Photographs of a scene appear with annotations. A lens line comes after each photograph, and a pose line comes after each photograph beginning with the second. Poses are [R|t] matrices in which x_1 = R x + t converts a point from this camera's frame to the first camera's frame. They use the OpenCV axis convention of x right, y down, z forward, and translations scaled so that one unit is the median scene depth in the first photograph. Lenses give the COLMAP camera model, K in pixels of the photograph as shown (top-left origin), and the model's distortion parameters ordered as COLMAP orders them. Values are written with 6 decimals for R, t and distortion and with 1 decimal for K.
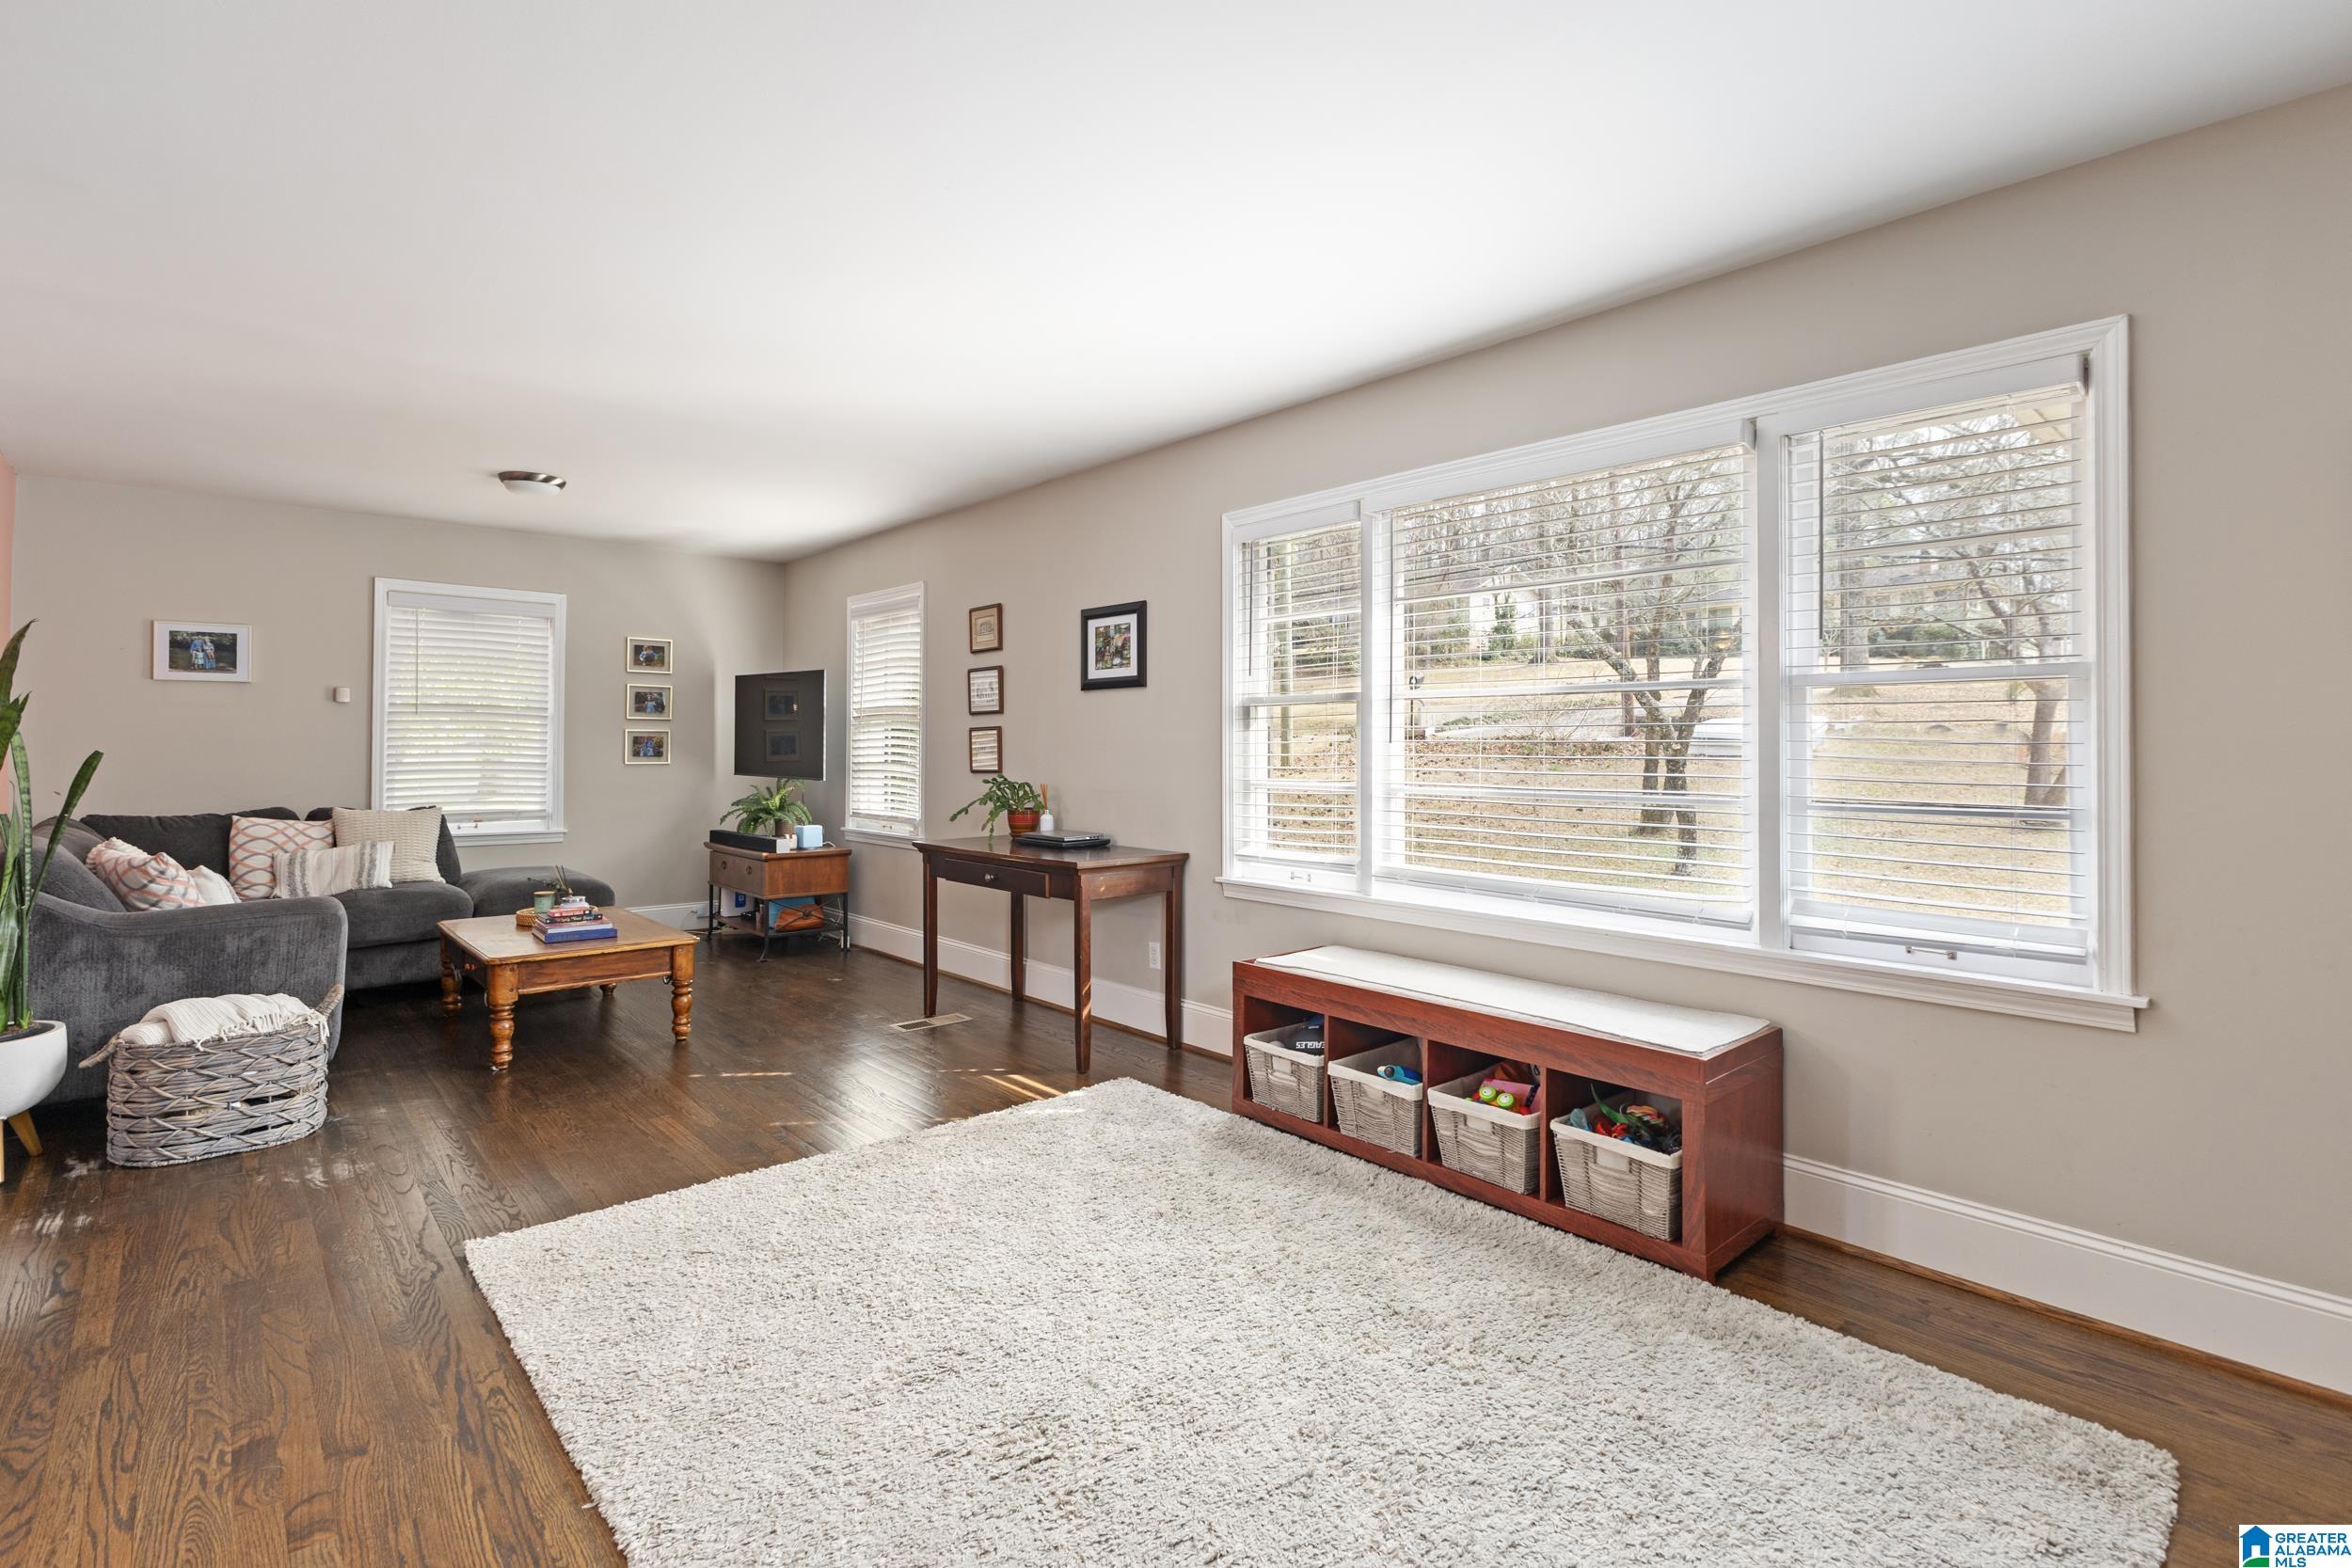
lens RADIAL K [[1084.5, 0, 1169.0], [0, 1084.5, 746.6], [0, 0, 1]] dist [-0.002212, -0.000326]
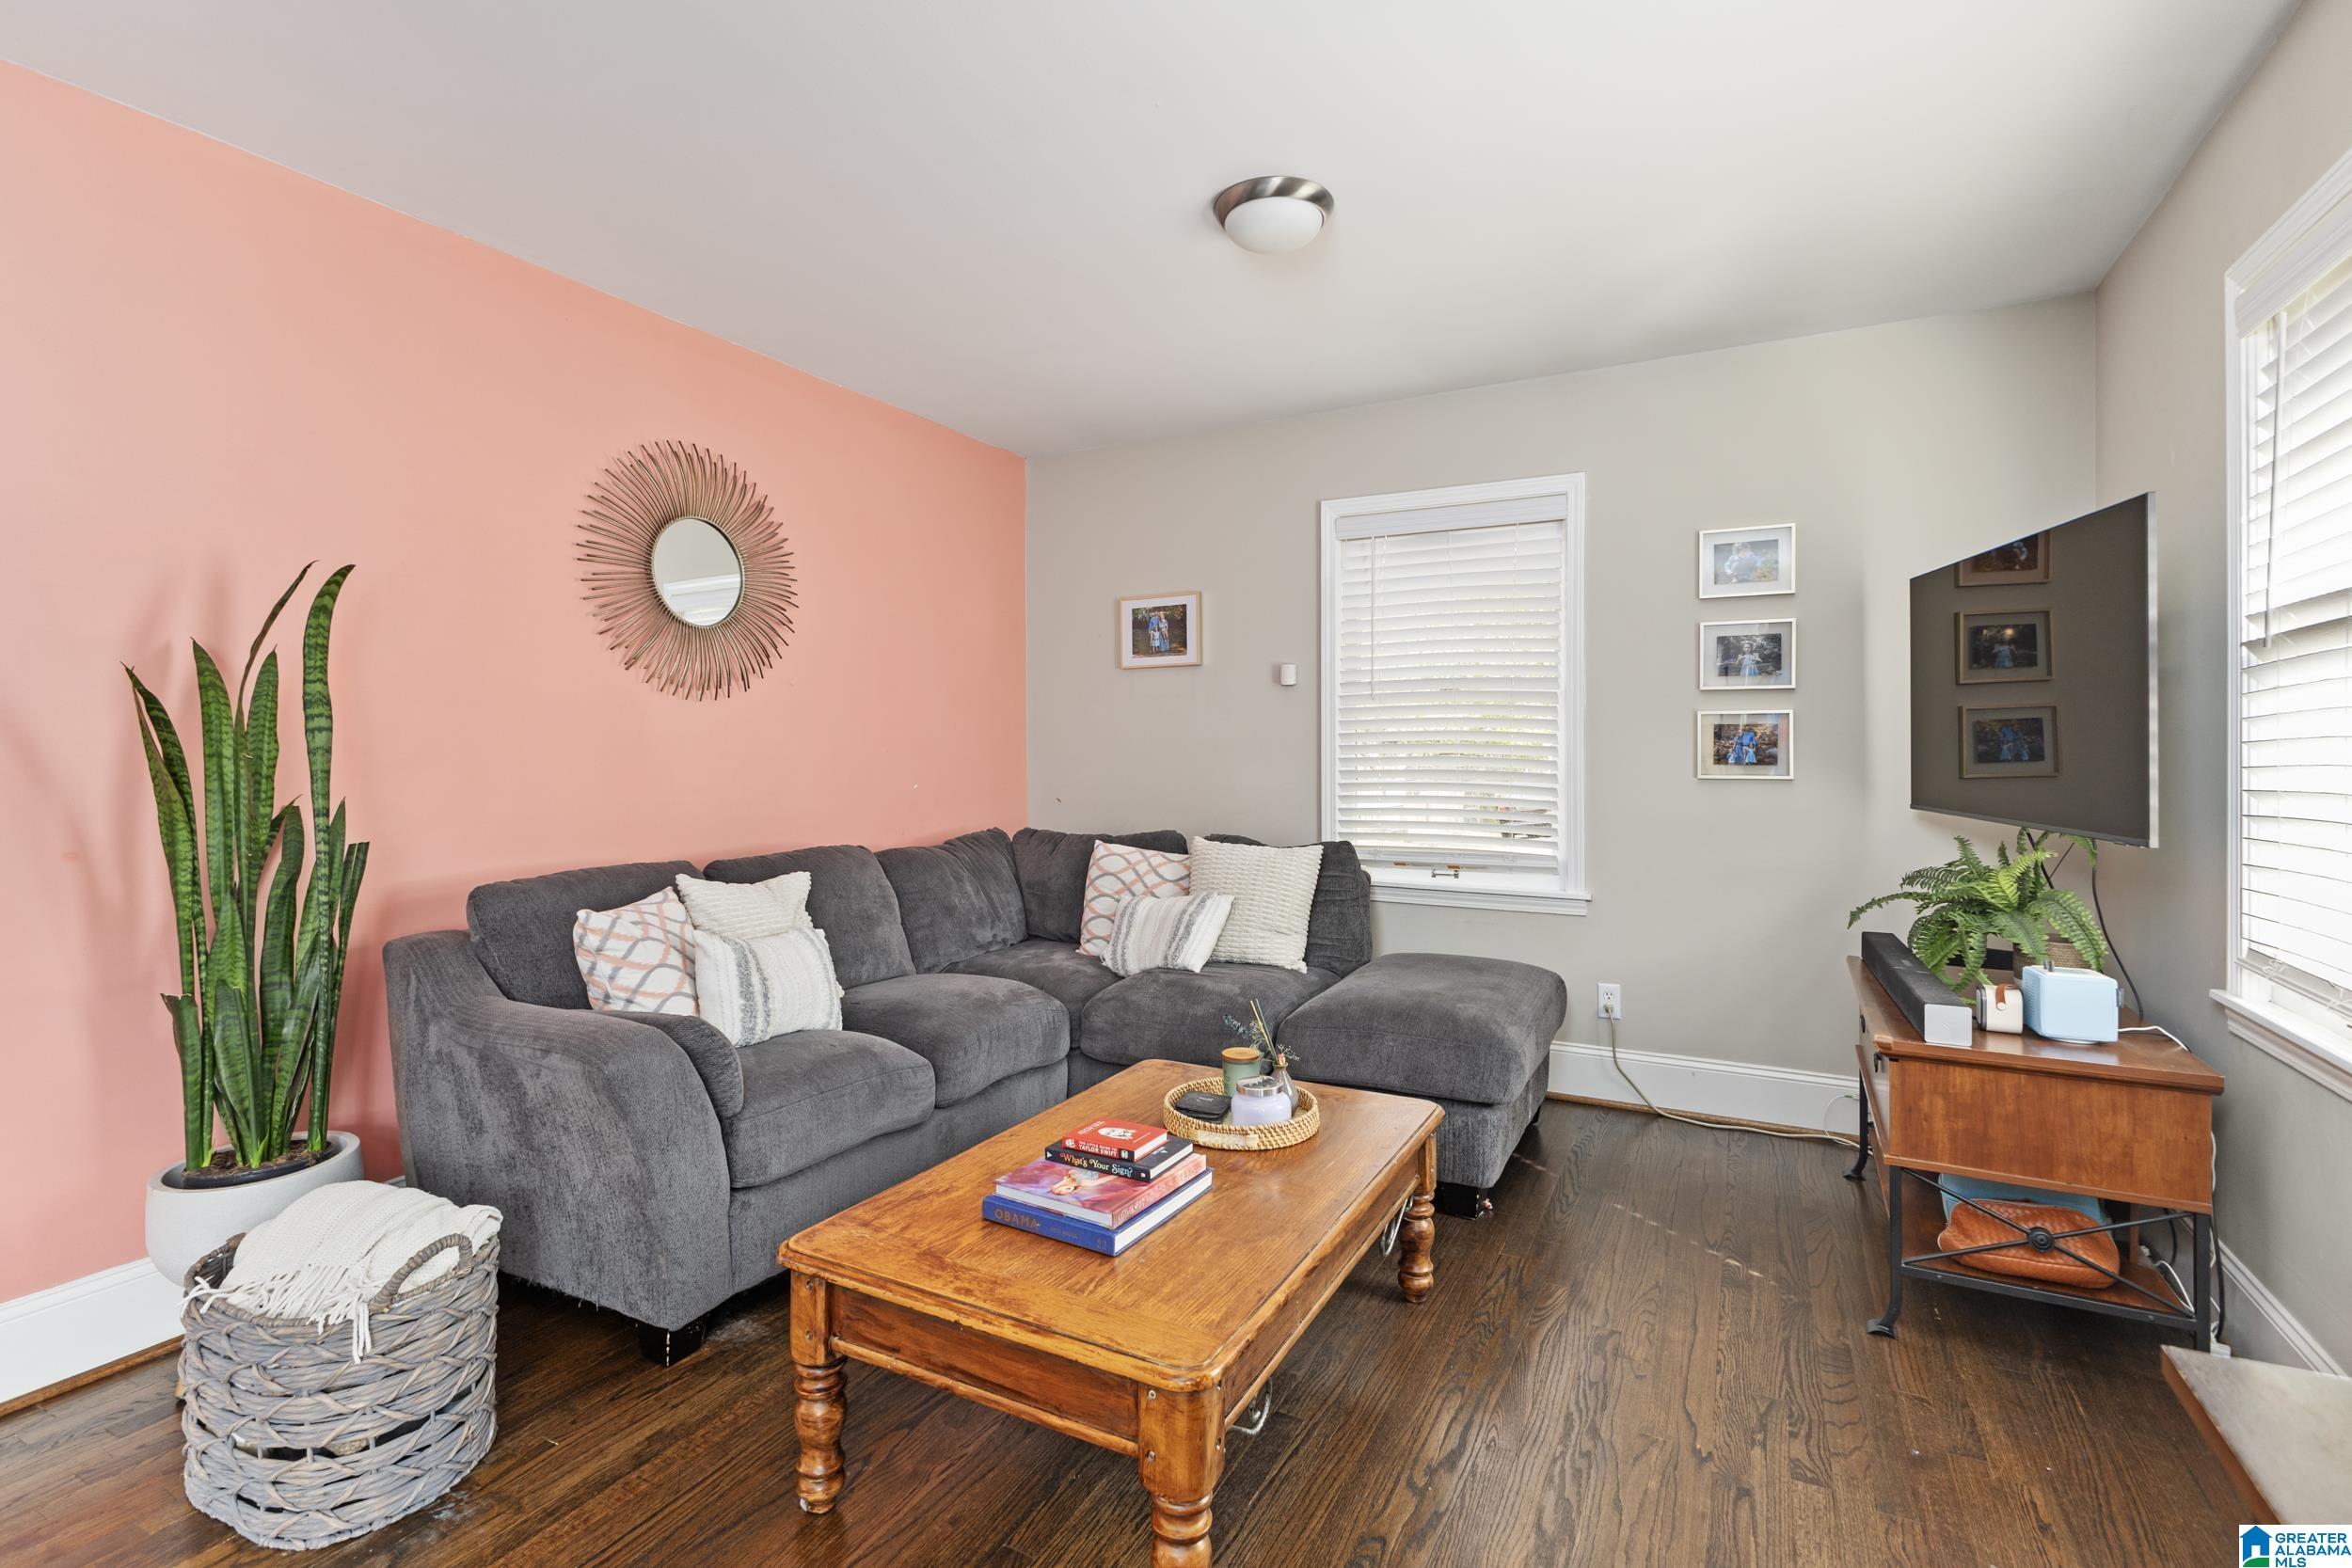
lens RADIAL K [[1084.5, 0, 1169.0], [0, 1084.5, 746.6], [0, 0, 1]] dist [-0.002212, -0.000326]
pose [[0.341557, -0.004803, -0.939849, -0.109987], [0.004637, 0.999983, -0.003425, 0.001526], [0.939850, -0.003188, 0.341573, 0.627084]]
